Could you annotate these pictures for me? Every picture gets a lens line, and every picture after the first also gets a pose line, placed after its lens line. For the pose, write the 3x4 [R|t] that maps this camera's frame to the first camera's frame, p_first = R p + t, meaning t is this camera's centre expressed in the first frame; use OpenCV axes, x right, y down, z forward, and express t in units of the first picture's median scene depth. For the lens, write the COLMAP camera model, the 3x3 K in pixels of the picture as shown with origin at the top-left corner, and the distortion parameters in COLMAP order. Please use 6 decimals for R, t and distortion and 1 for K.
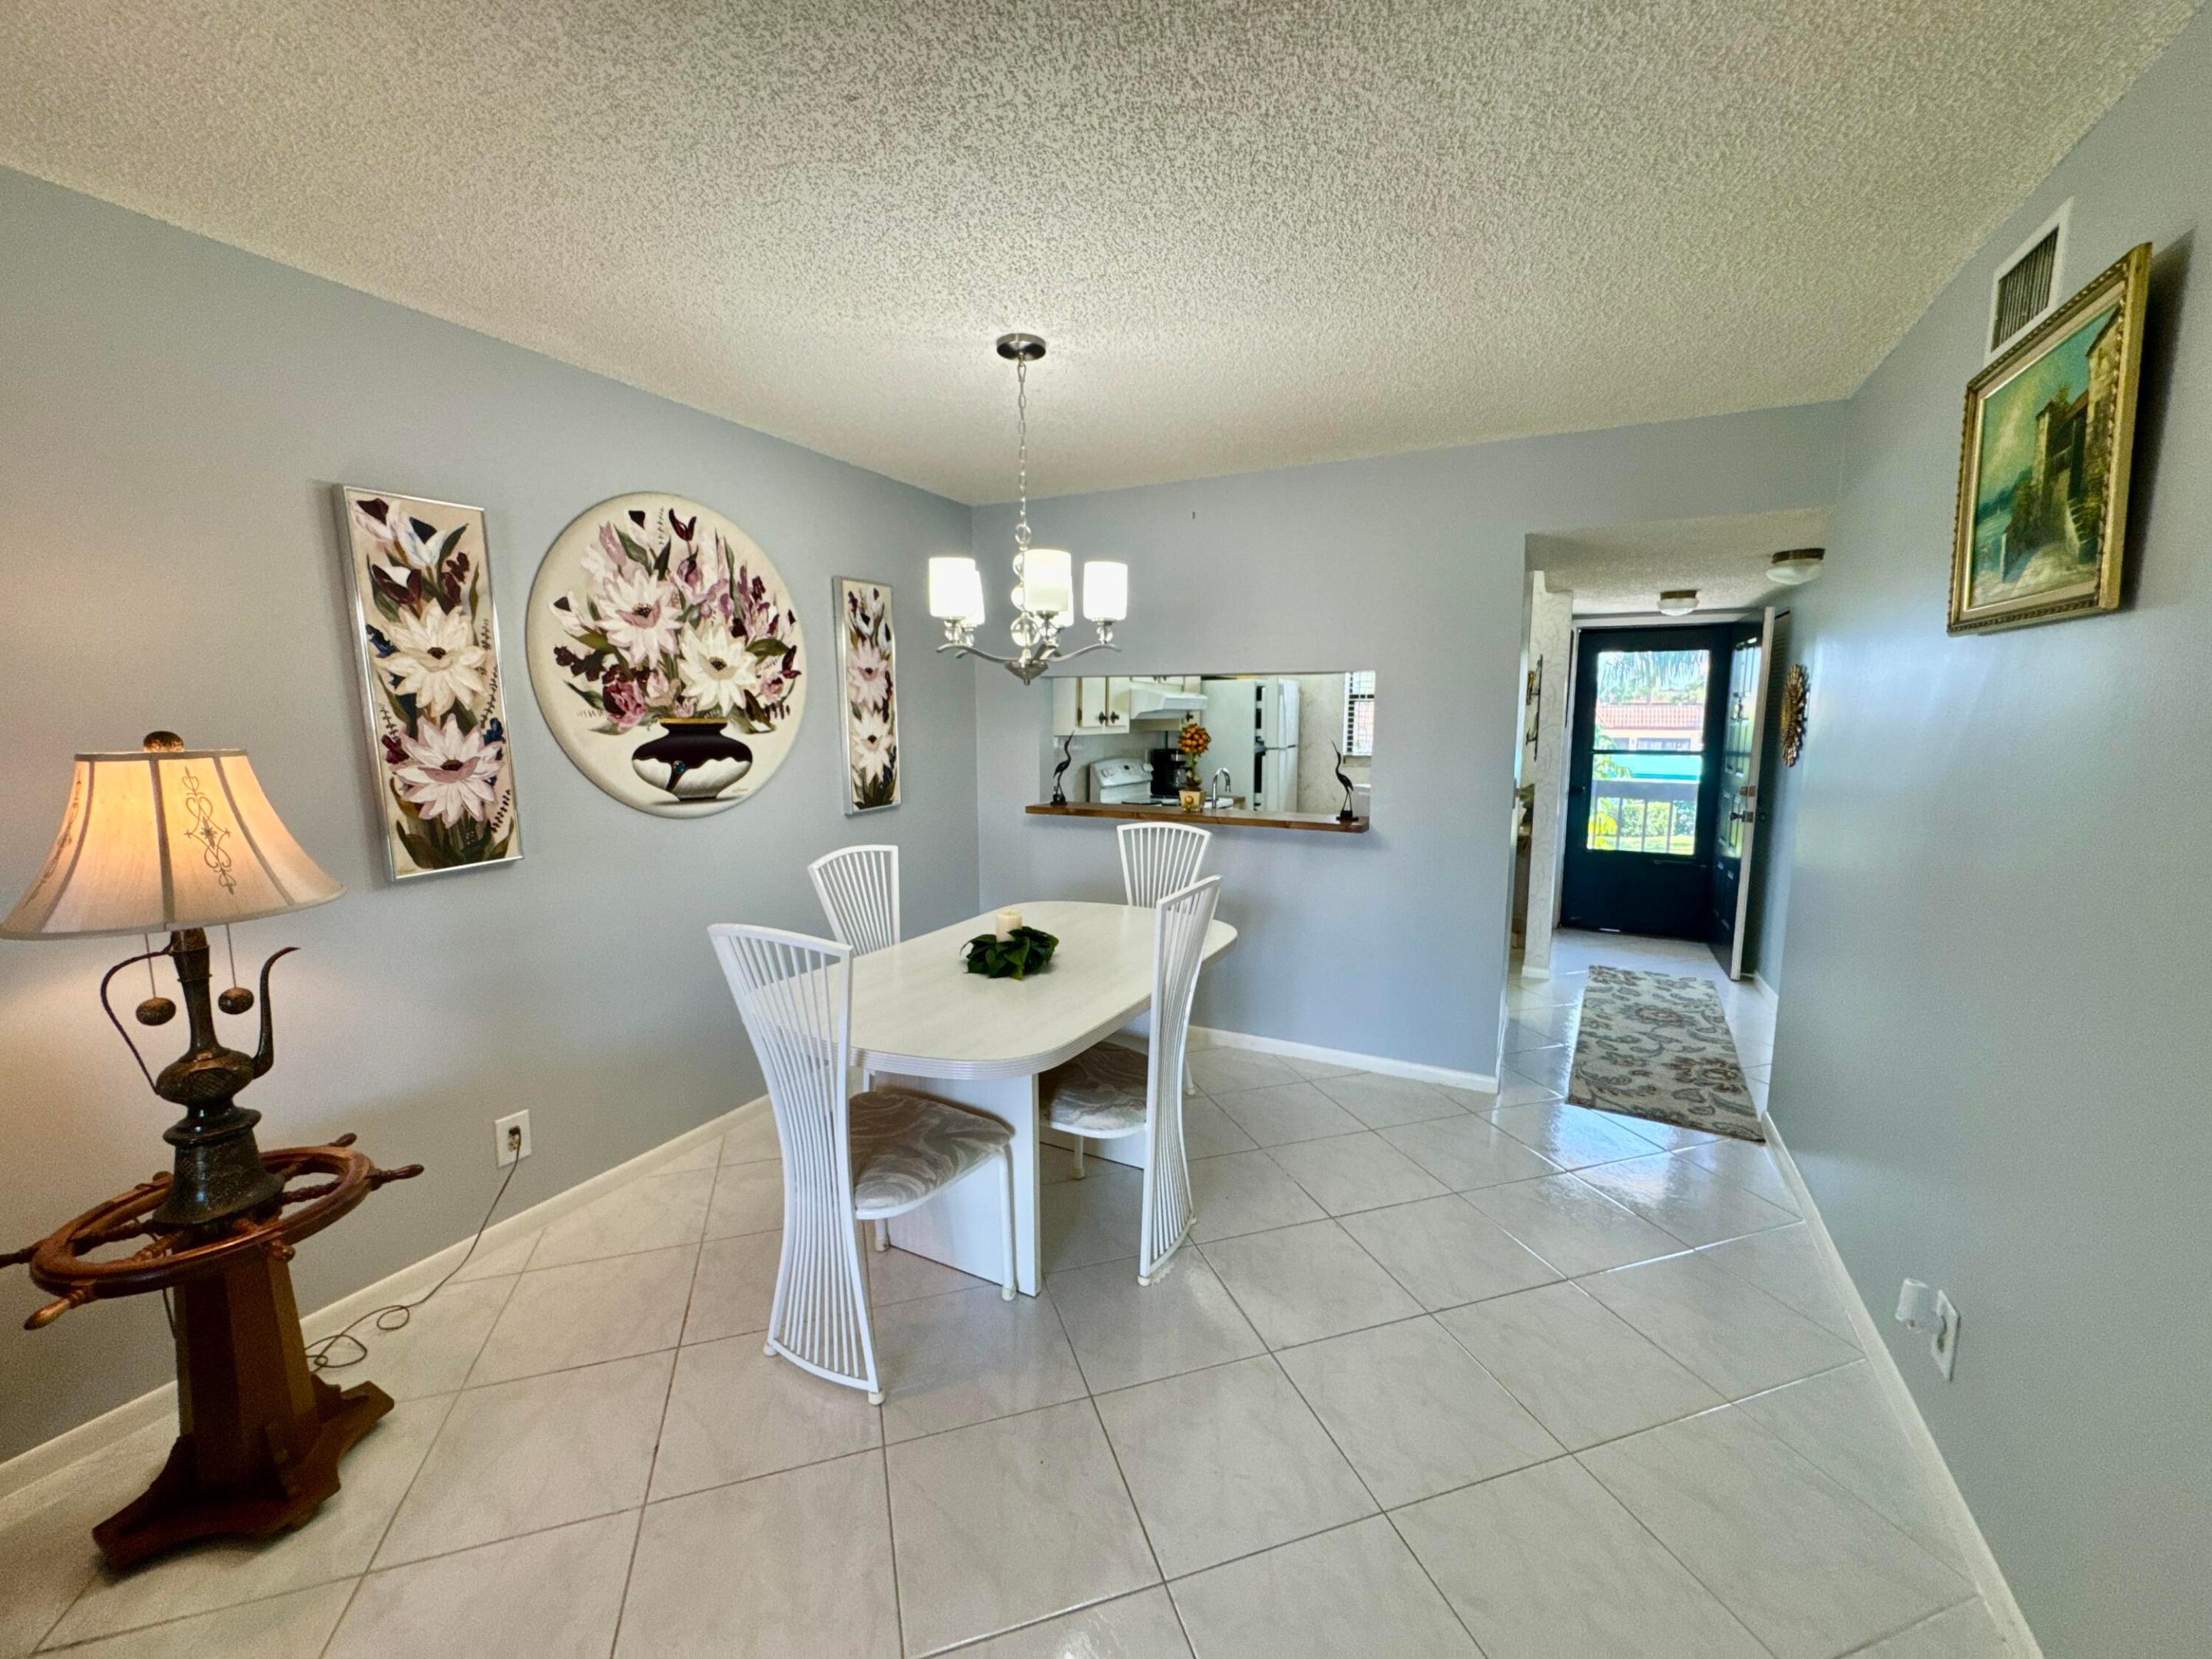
lens RADIAL K [[888.0, 0, 1106.9], [0, 888.0, 823.9], [0, 0, 1]] dist [-0.002644, -0.000201]
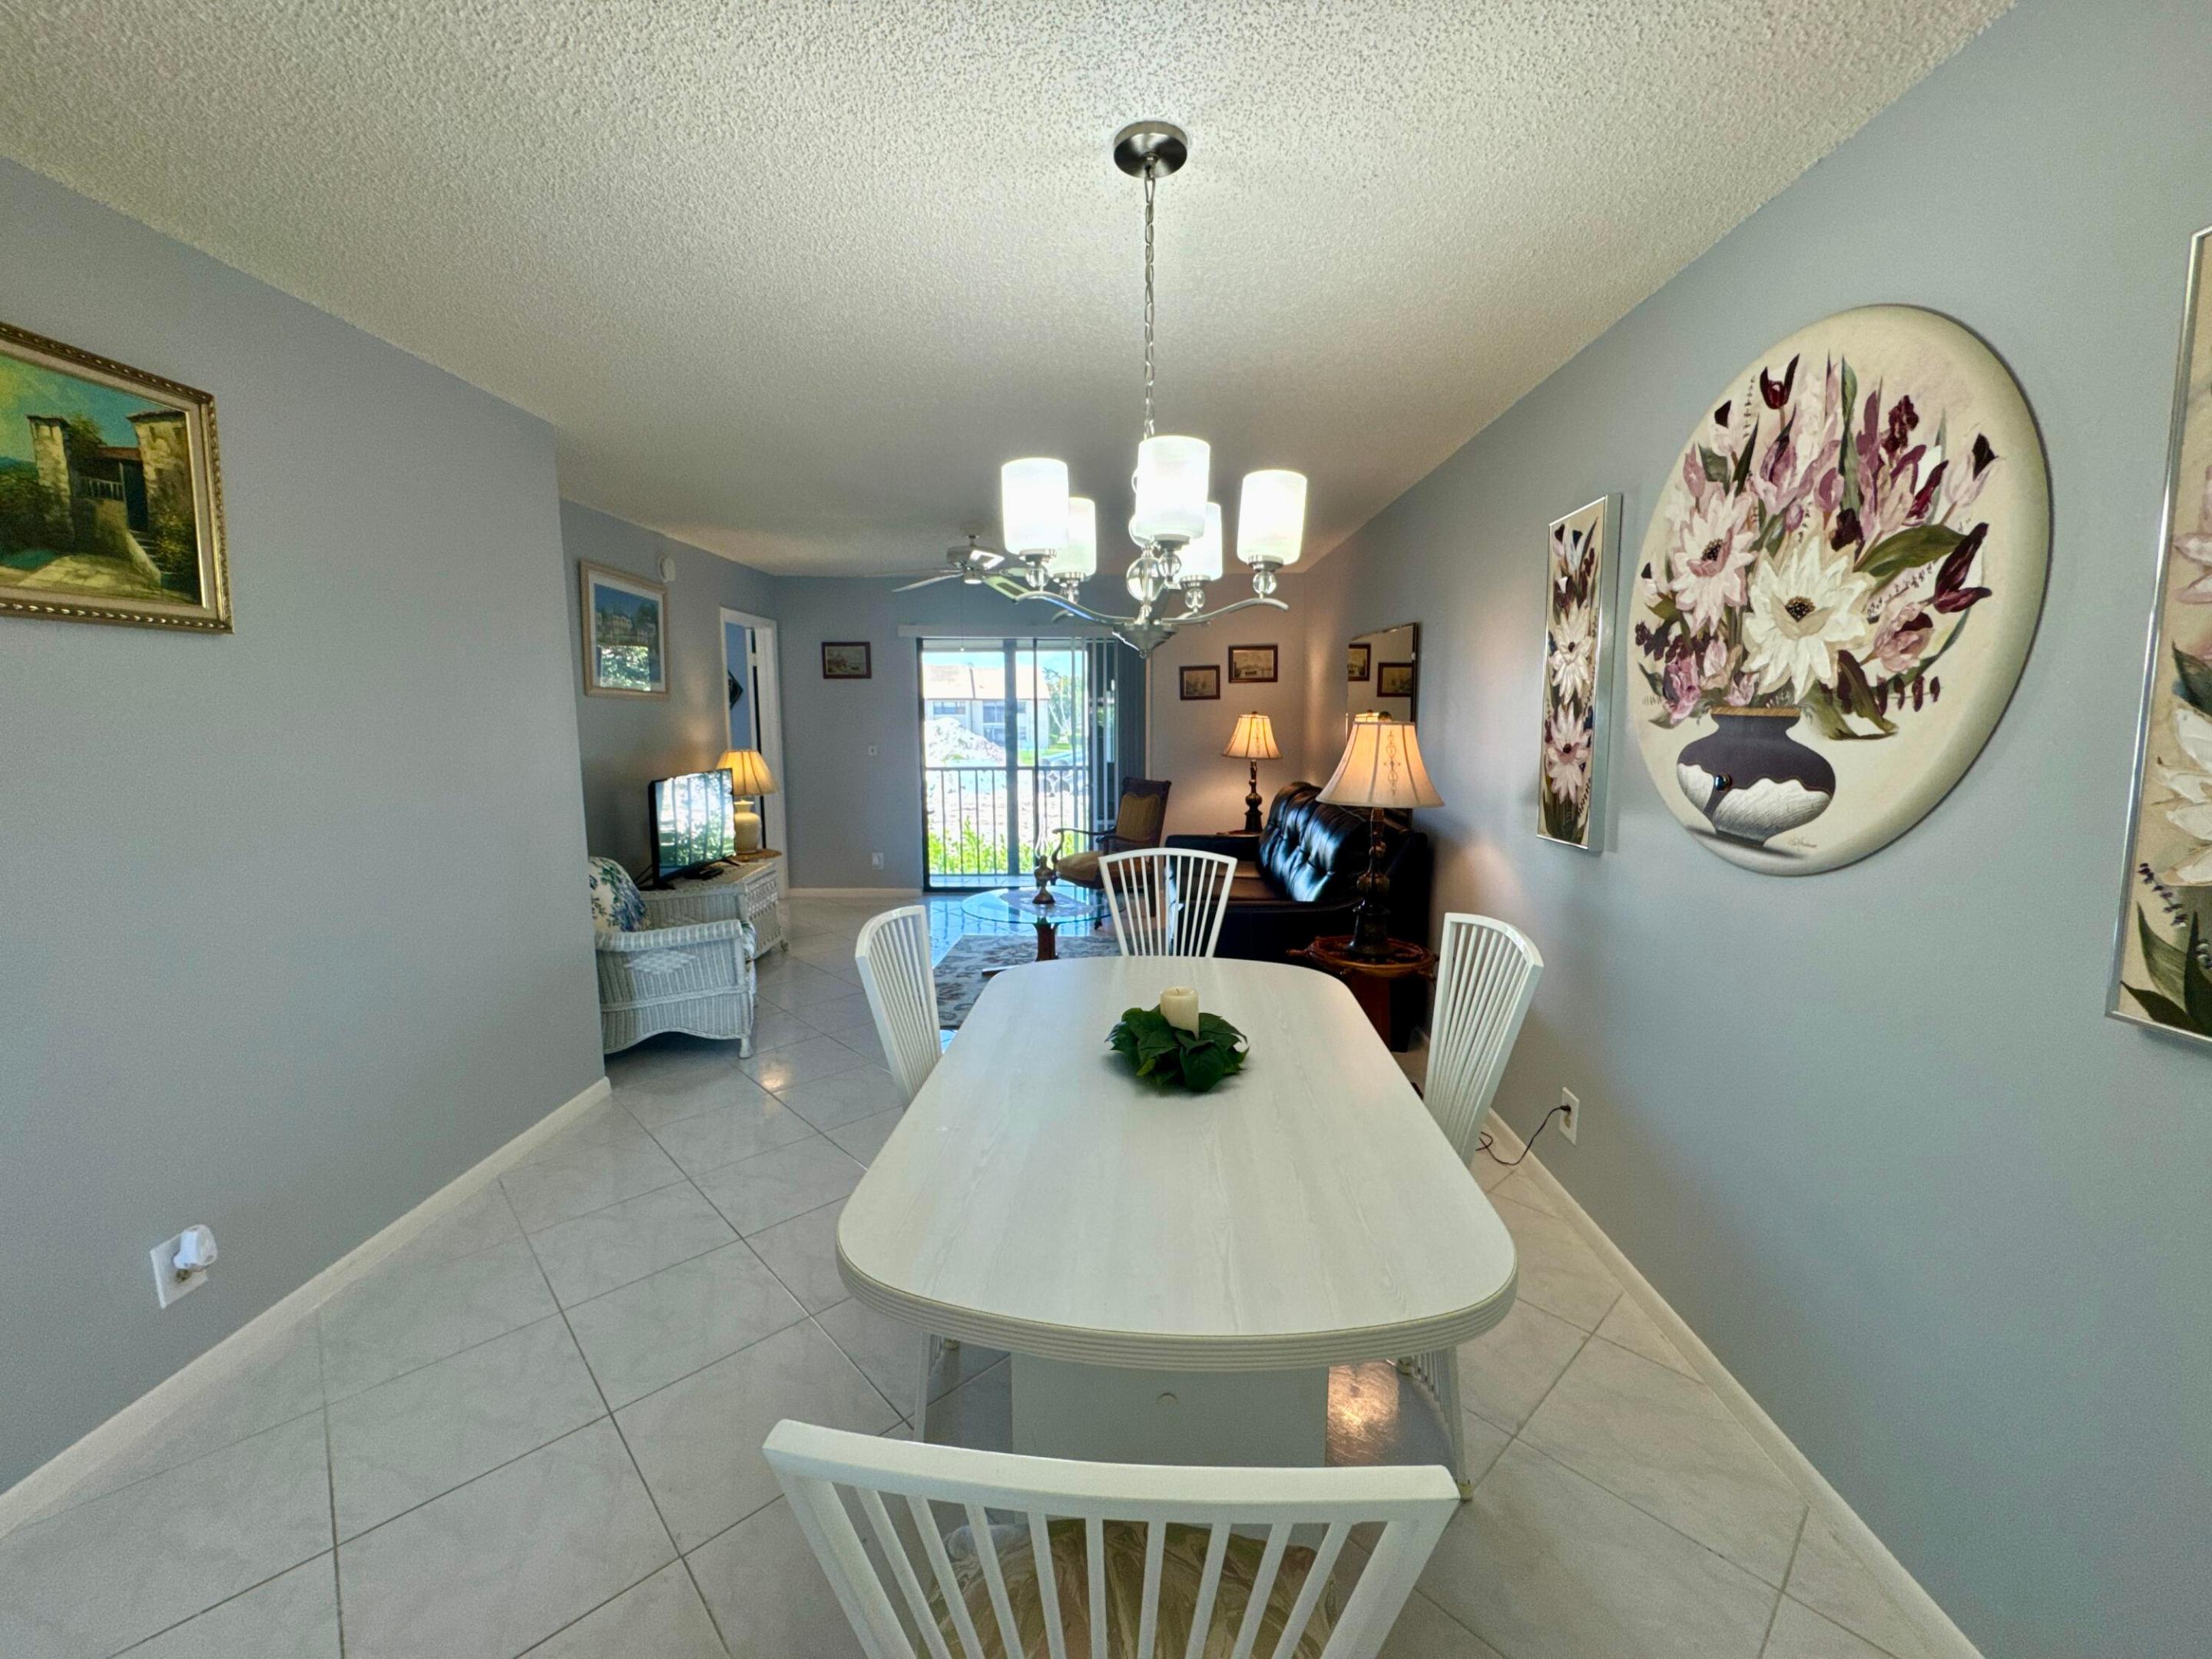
lens RADIAL K [[888.0, 0, 1106.9], [0, 888.0, 823.9], [0, 0, 1]] dist [-0.002644, -0.000201]
pose [[-0.904717, 0.057153, -0.422161, 0.201463], [-0.050866, 0.969378, 0.240246, -0.169907], [0.422964, 0.238828, -0.874106, 1.403587]]
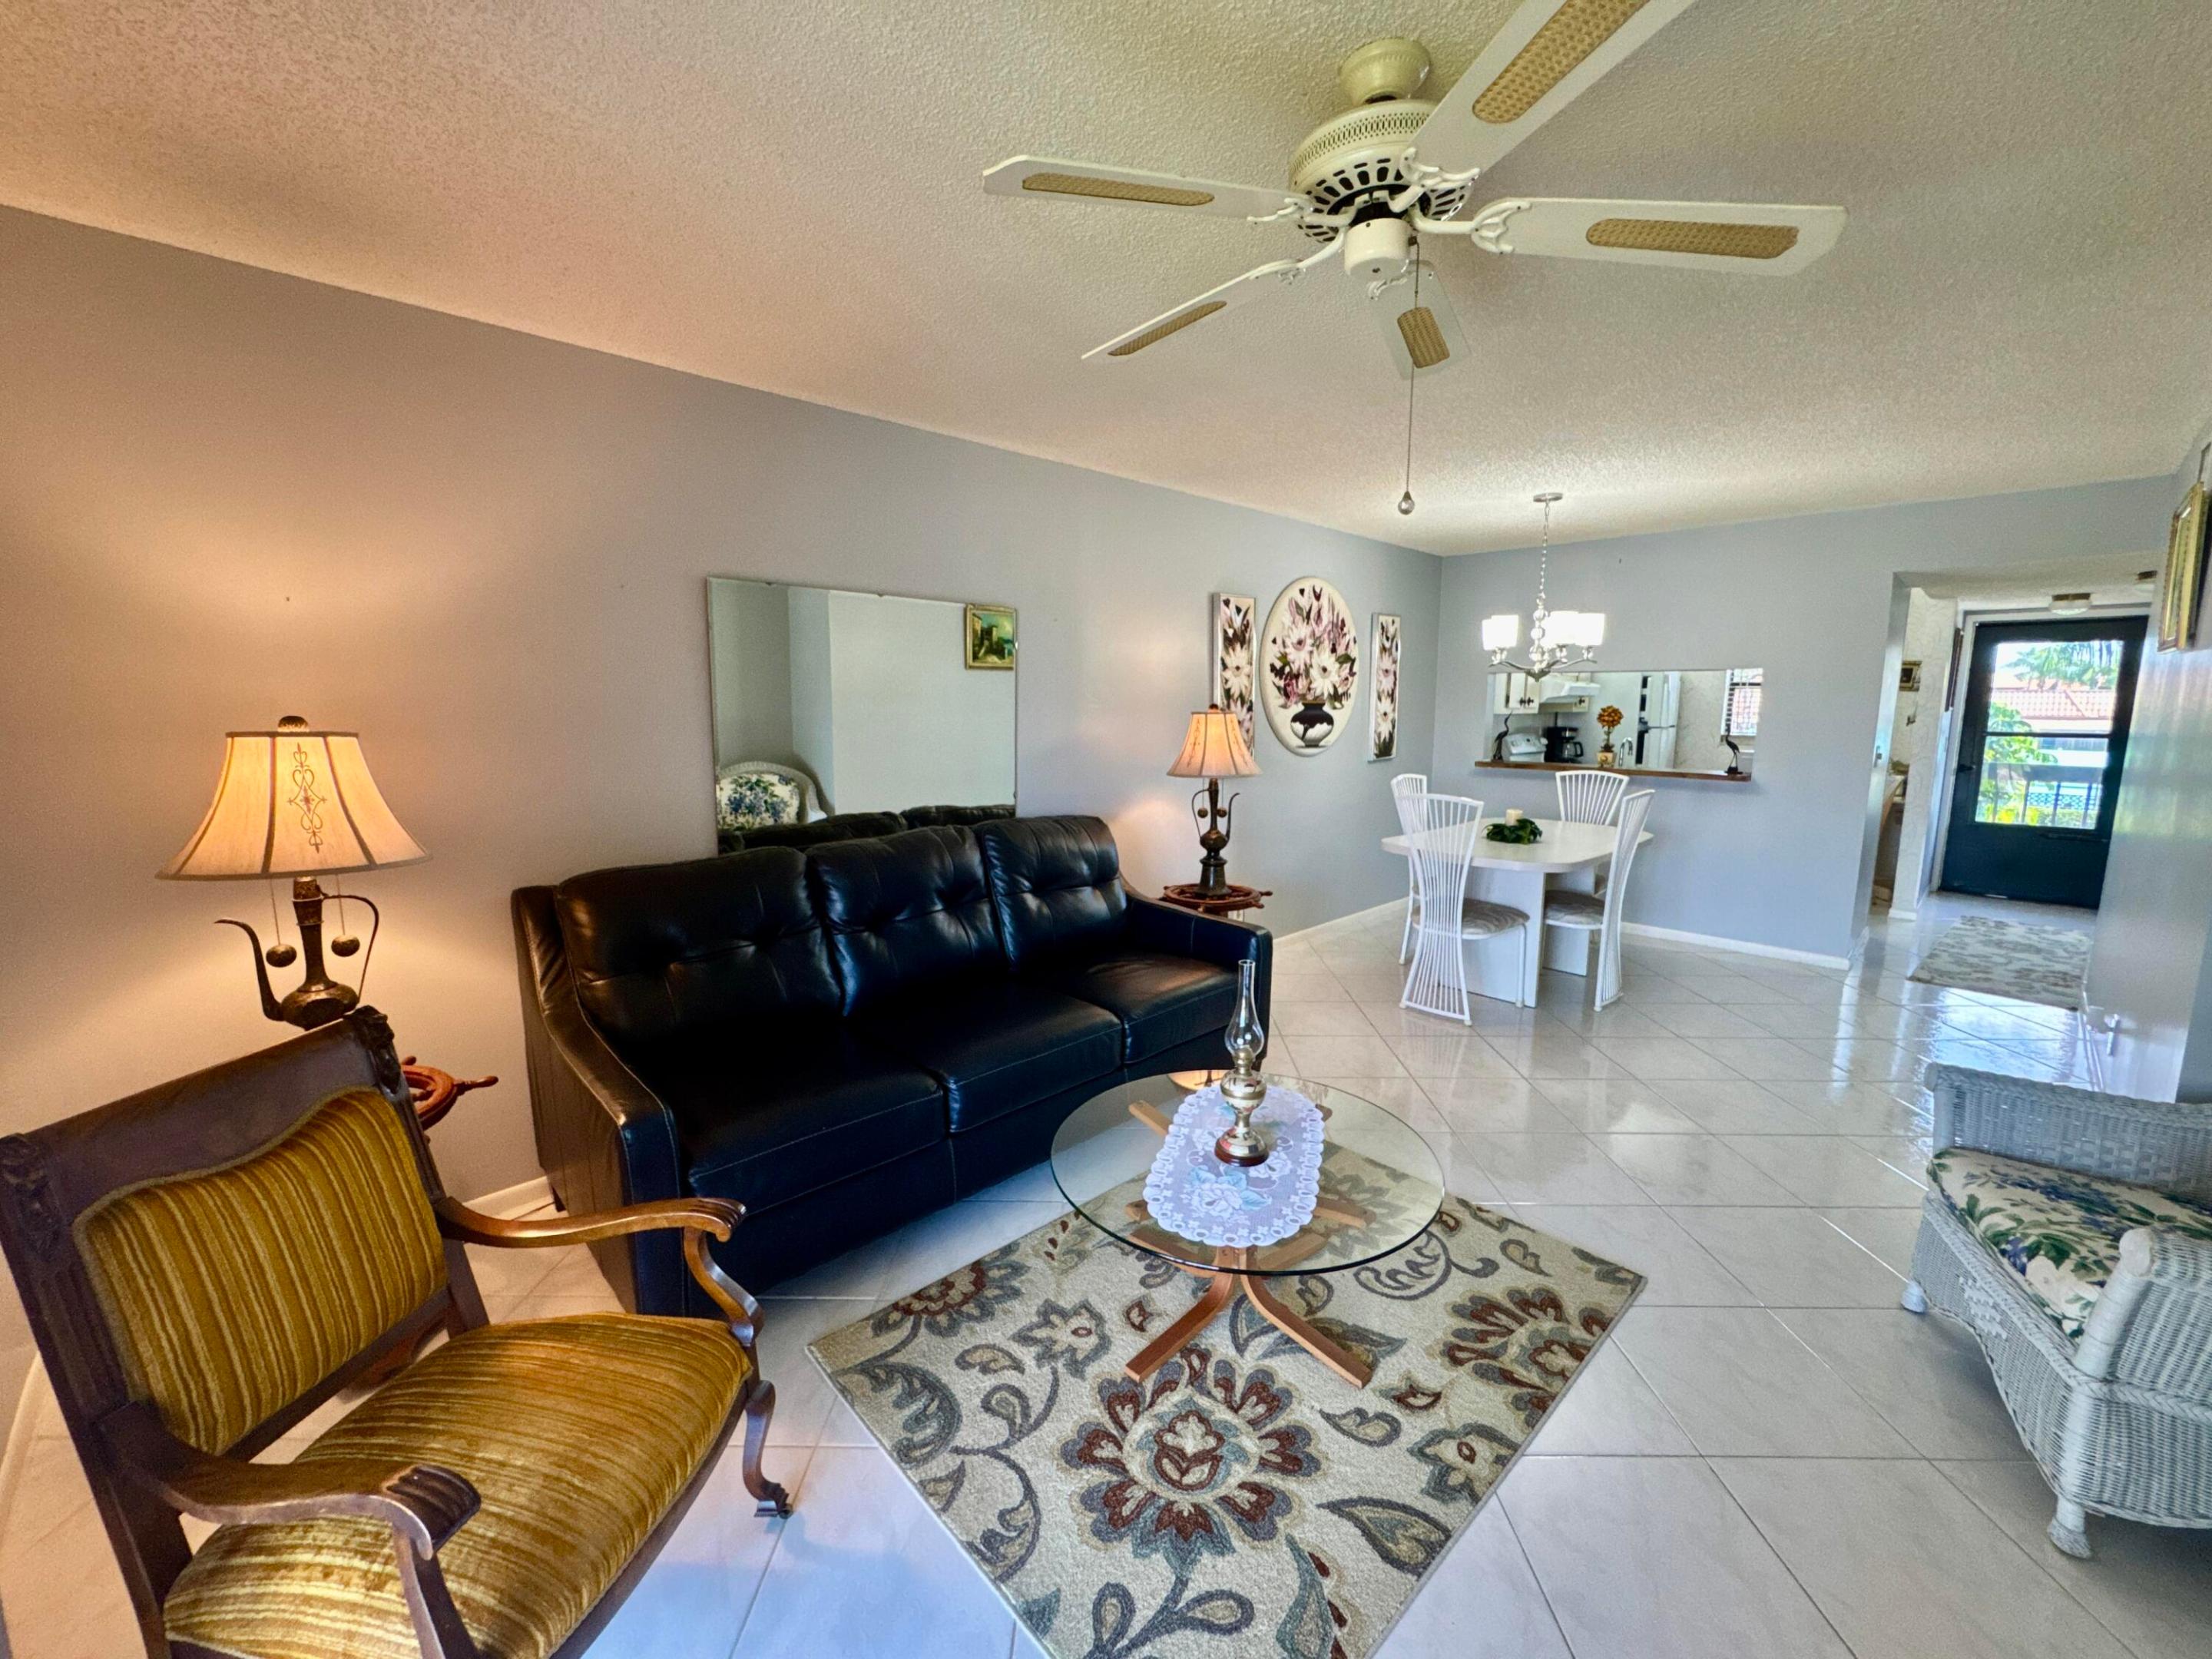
lens RADIAL K [[888.0, 0, 1106.9], [0, 888.0, 823.9], [0, 0, 1]] dist [-0.002644, -0.000201]
pose [[0.946982, 0.045442, -0.318058, -0.287571], [-0.040572, 0.998936, 0.021925, 0.110899], [0.318716, -0.007859, 0.947818, -0.856755]]
